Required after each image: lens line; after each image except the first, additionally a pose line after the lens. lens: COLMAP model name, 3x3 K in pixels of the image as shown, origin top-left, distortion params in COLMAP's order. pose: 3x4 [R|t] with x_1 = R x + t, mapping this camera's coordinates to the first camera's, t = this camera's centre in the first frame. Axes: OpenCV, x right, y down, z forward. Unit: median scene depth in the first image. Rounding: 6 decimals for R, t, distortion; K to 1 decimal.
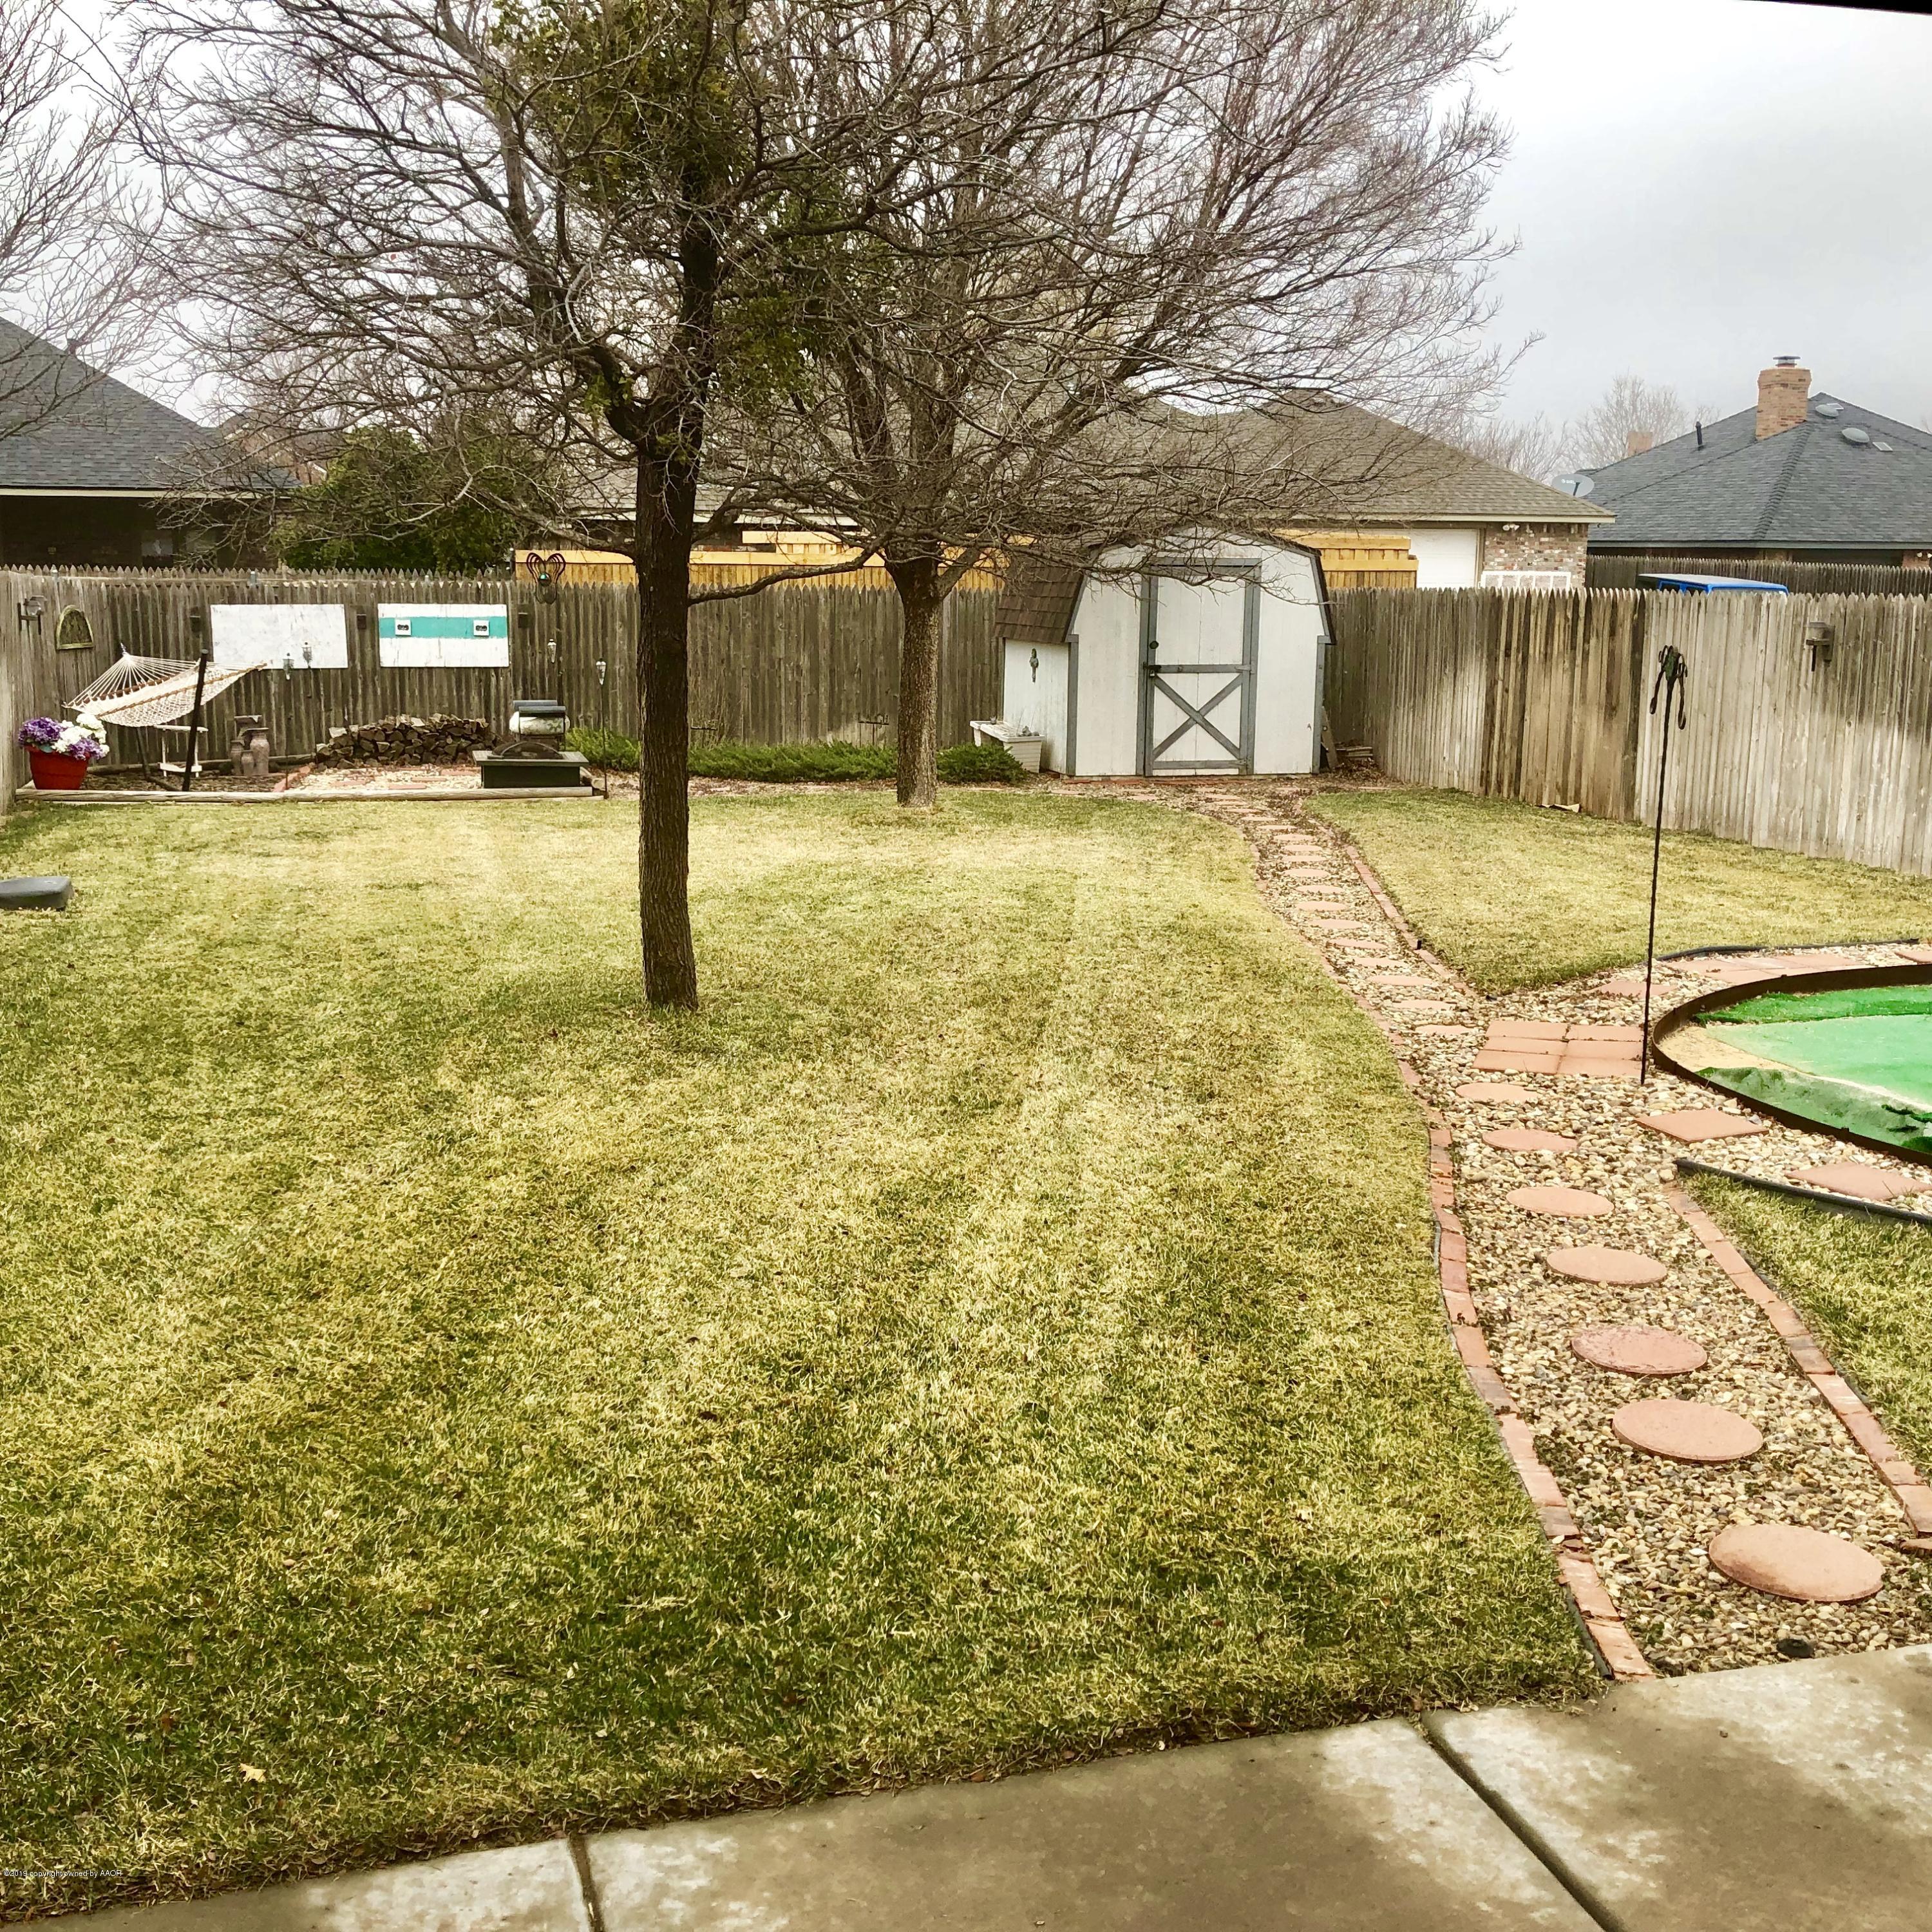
lens RADIAL K [[2010.5, 0, 956.5], [0, 2010.5, 965.5], [0, 0, 1]] dist [0.044293, 0.000000]
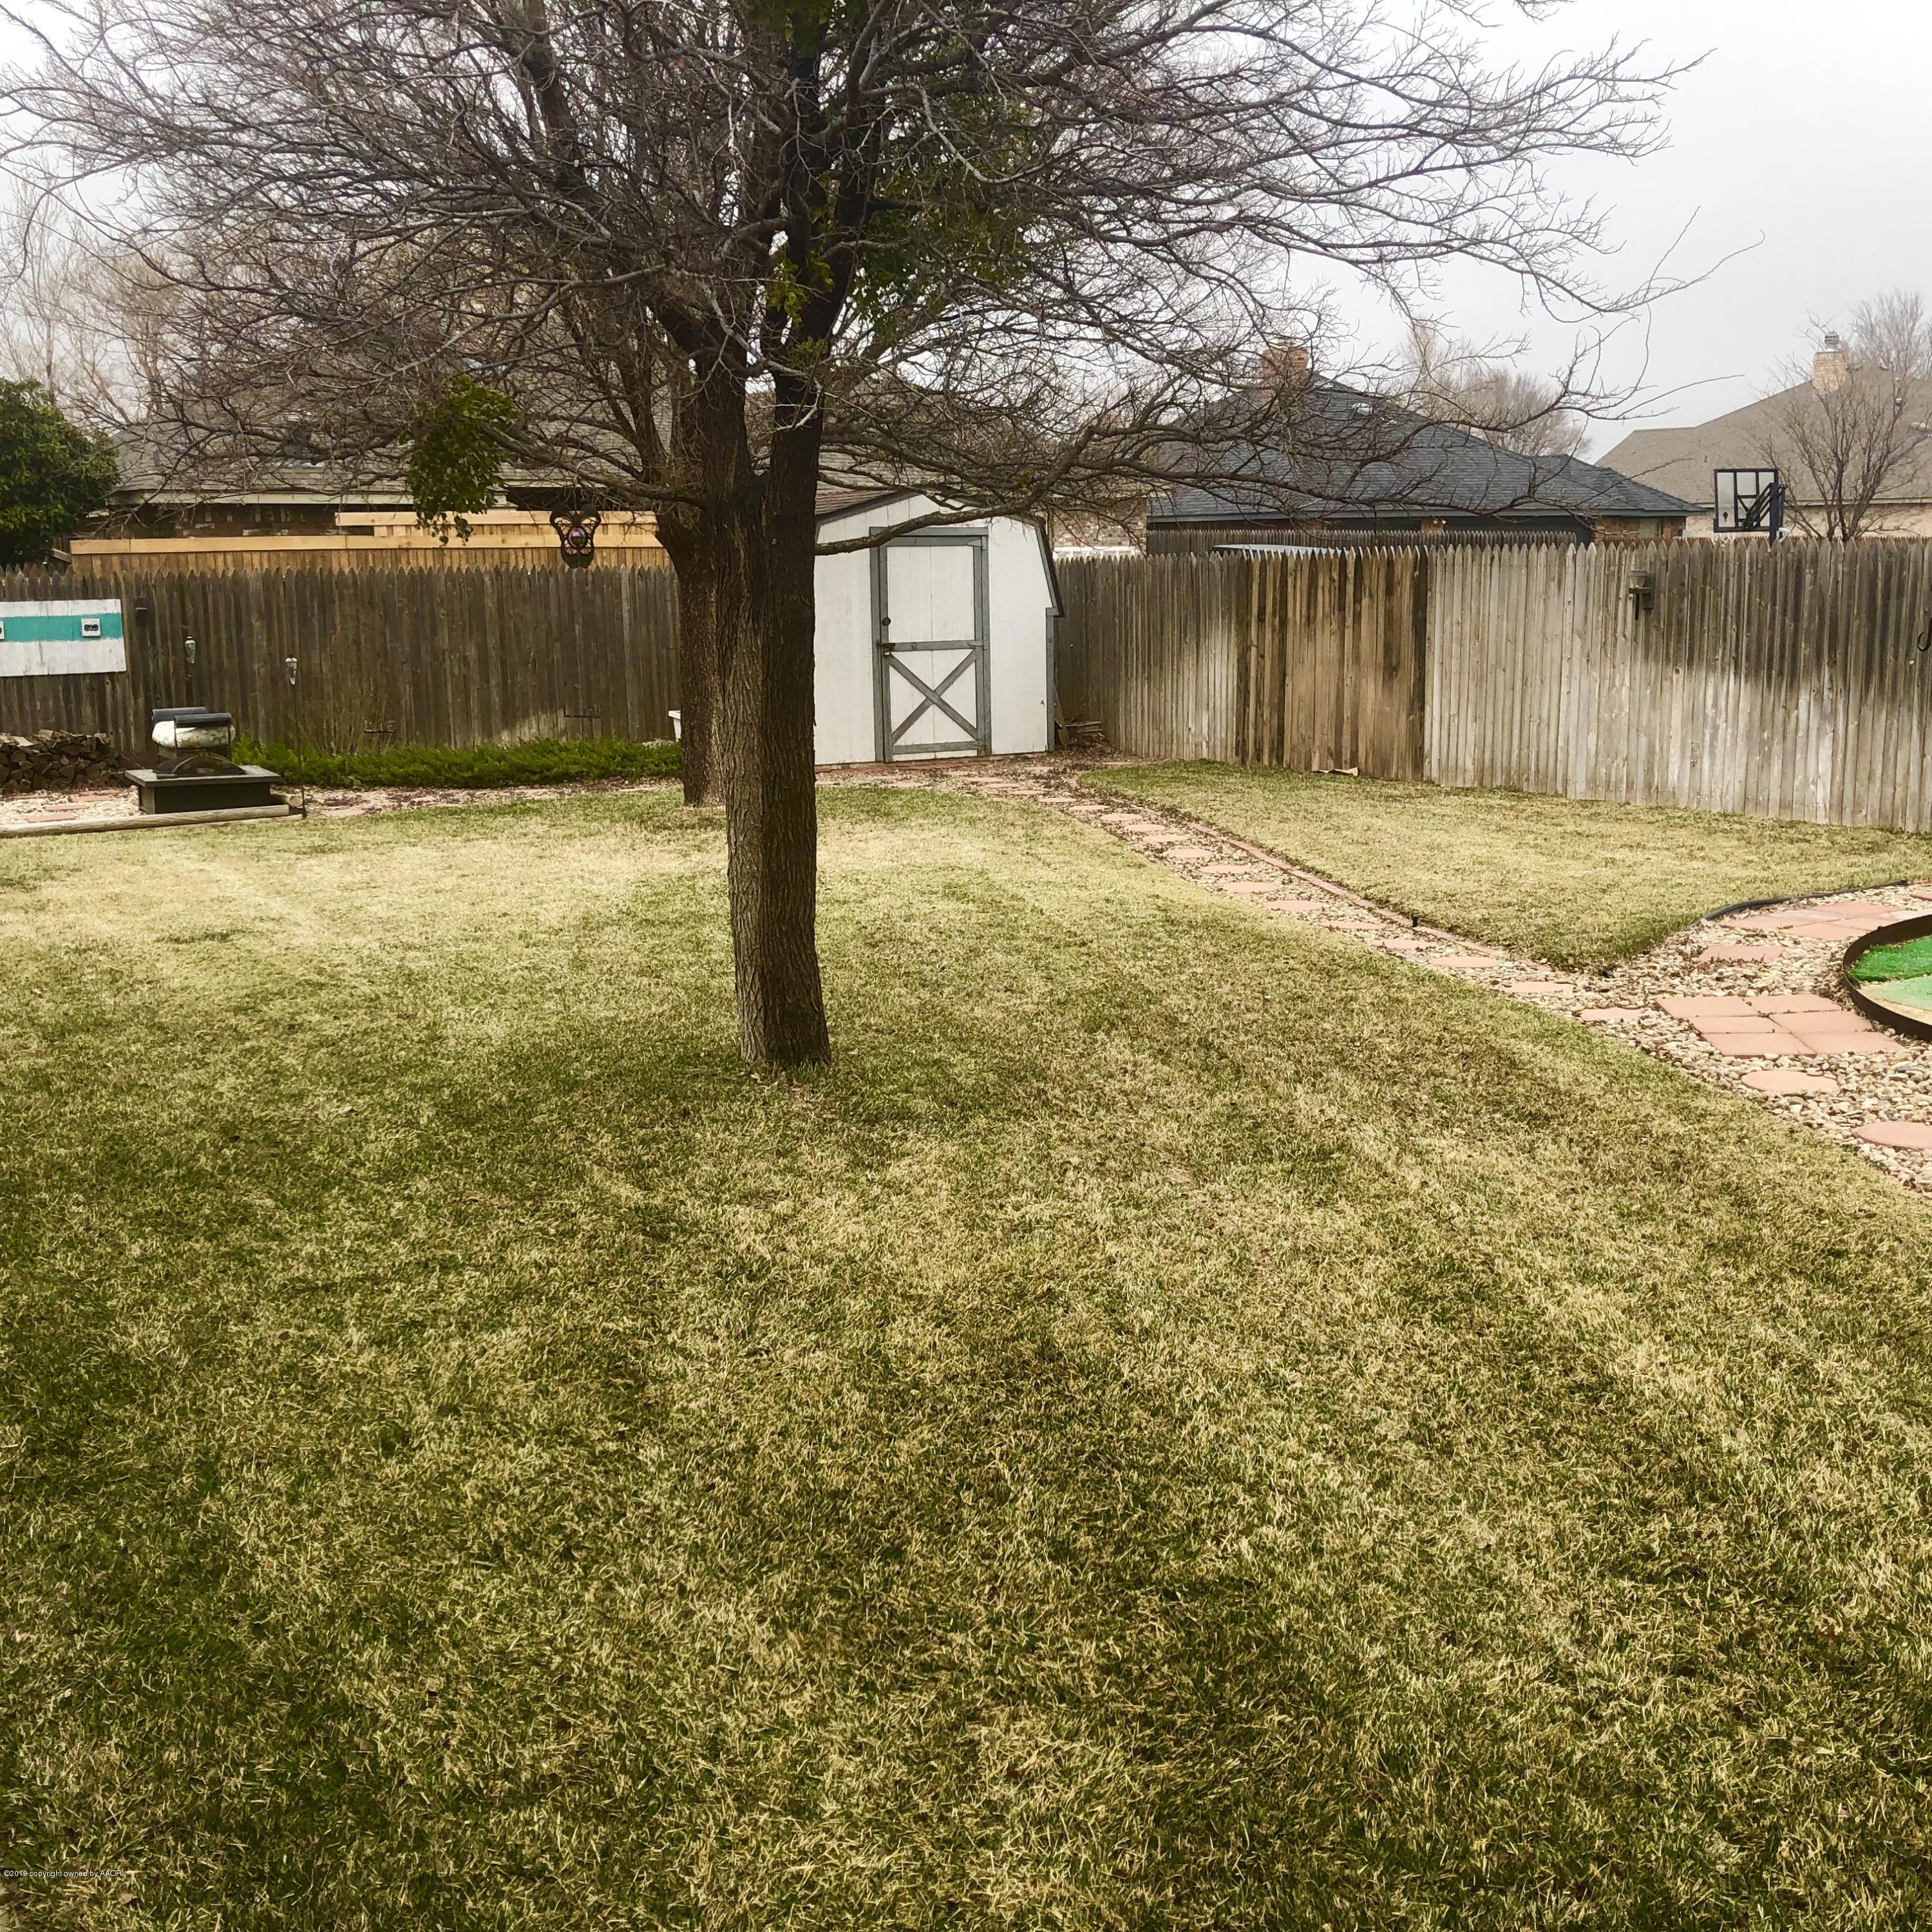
lens RADIAL K [[2010.5, 0, 971.7], [0, 2010.5, 965.9], [0, 0, 1]] dist [0.044293, 0.000000]
pose [[0.964908, -0.075974, 0.251357, -0.117627], [0.074593, 0.997101, 0.015032, -0.011032], [-0.251771, 0.004245, 0.967778, 0.087643]]
